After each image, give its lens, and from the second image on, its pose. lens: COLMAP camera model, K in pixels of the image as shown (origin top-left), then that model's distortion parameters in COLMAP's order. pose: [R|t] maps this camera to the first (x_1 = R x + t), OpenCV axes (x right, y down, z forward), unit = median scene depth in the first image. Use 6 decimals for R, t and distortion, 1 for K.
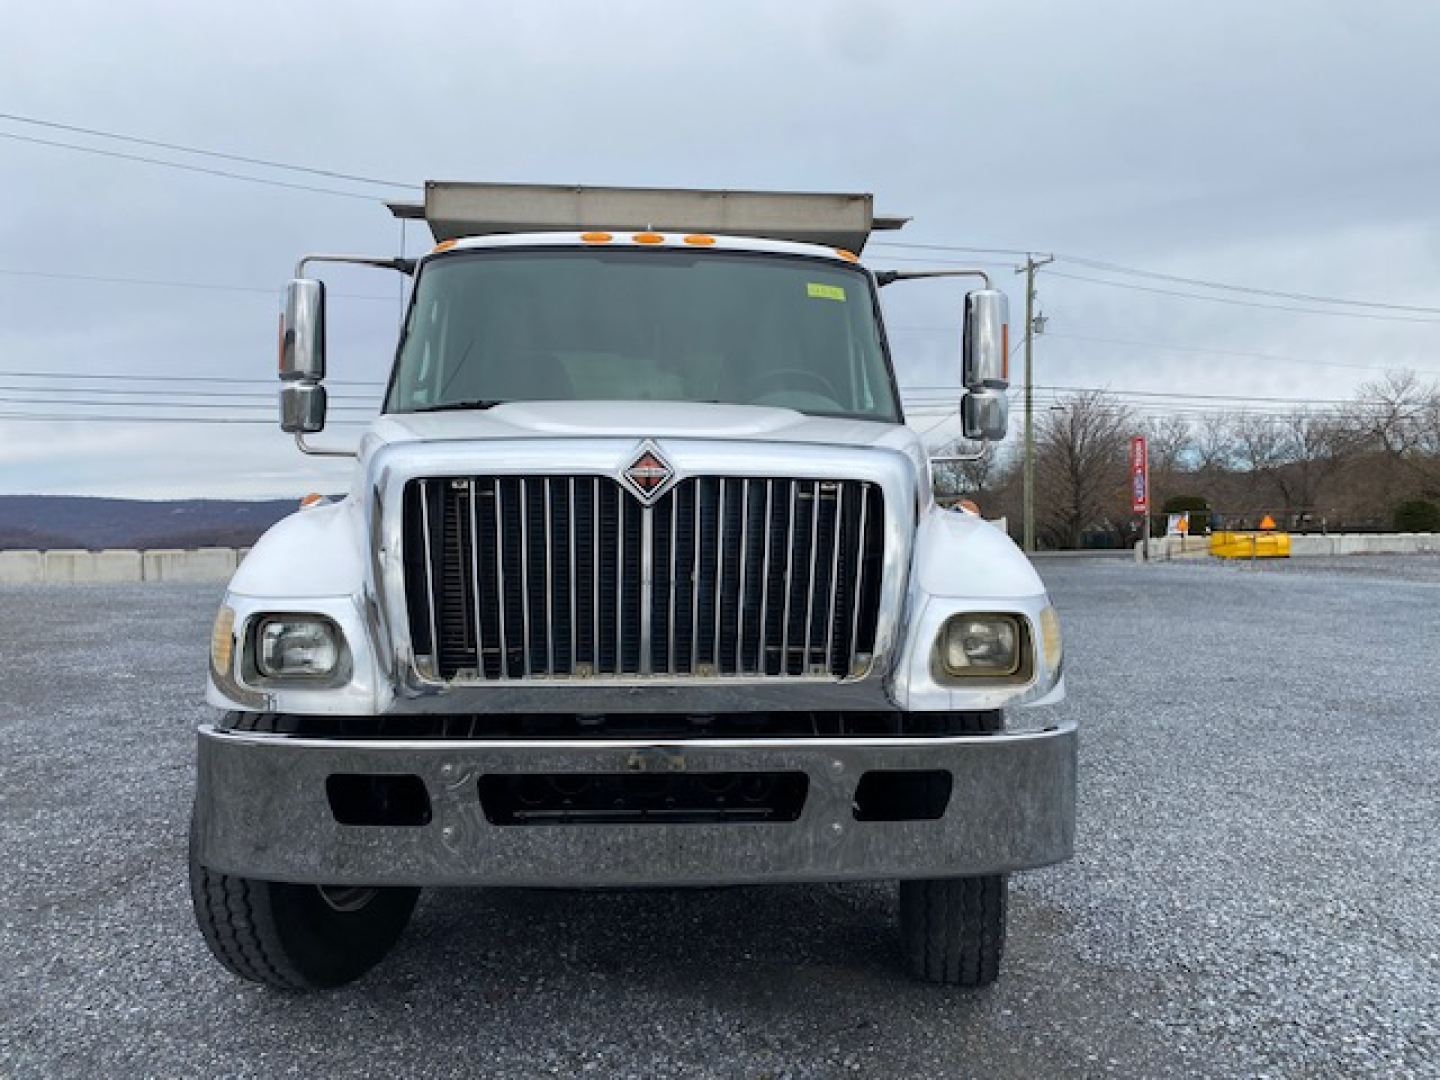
lens RADIAL K [[1058.8, 0, 717.2], [0, 1058.8, 529.2], [0, 0, 1]] dist [0.015156, -0.024076]
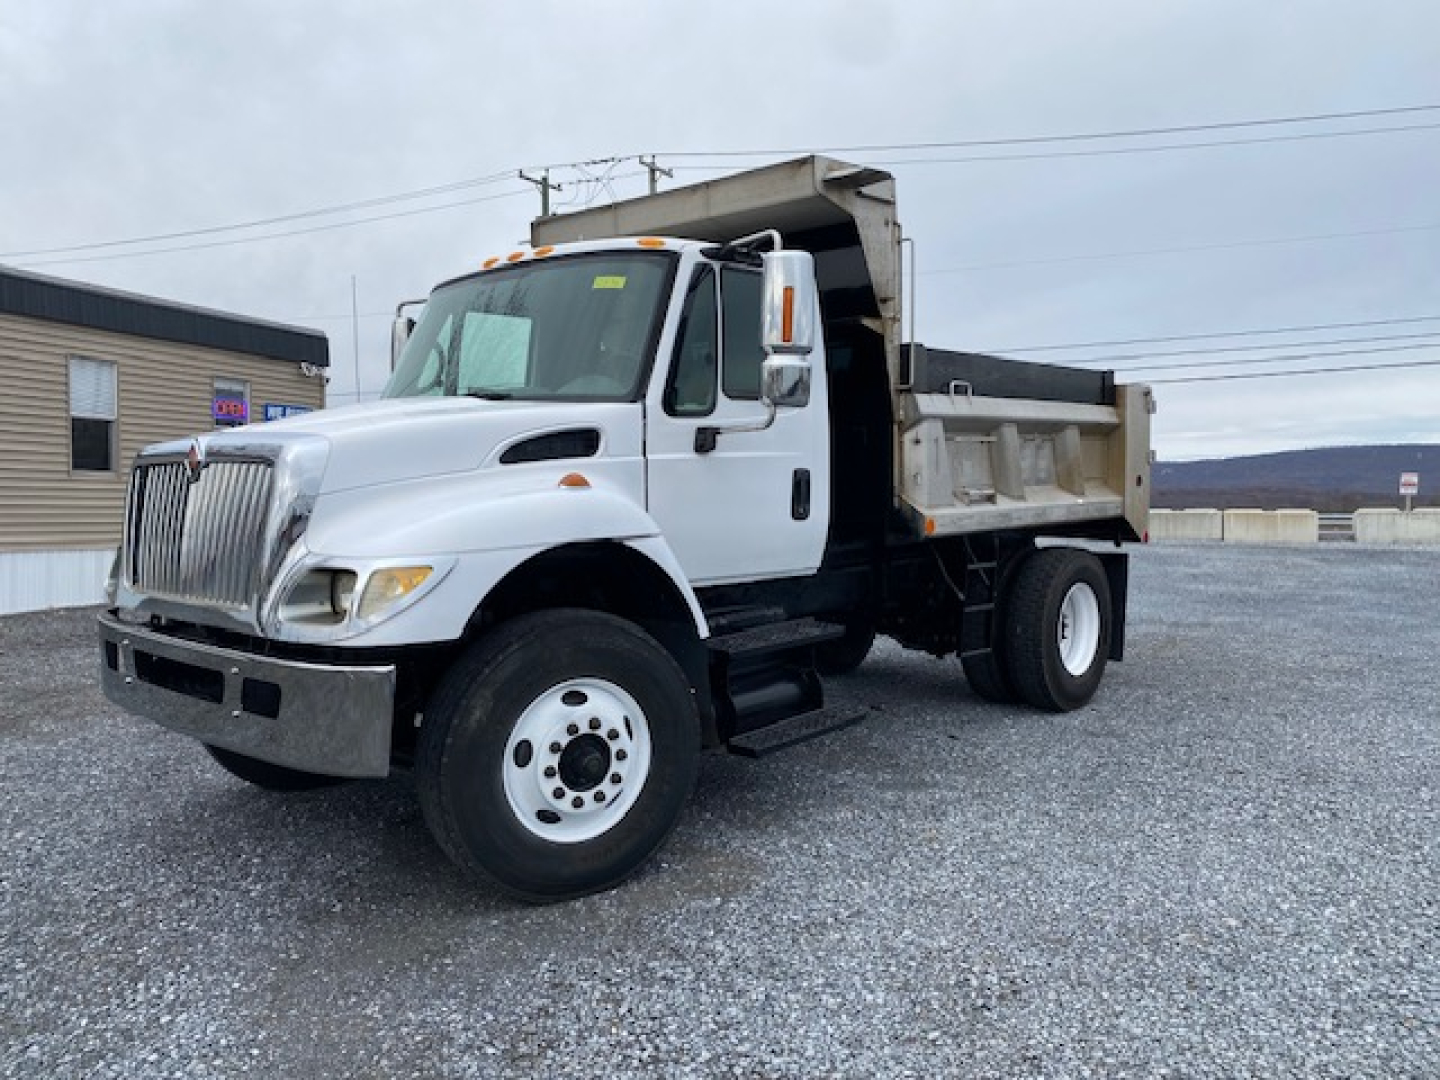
lens RADIAL K [[1058.8, 0, 717.2], [0, 1058.8, 529.2], [0, 0, 1]] dist [0.015156, -0.024076]
pose [[0.721134, 0.027458, -0.692251, 0.895166], [-0.002738, 0.999319, 0.036785, -0.007472], [0.692790, -0.024632, 0.720719, 0.258638]]
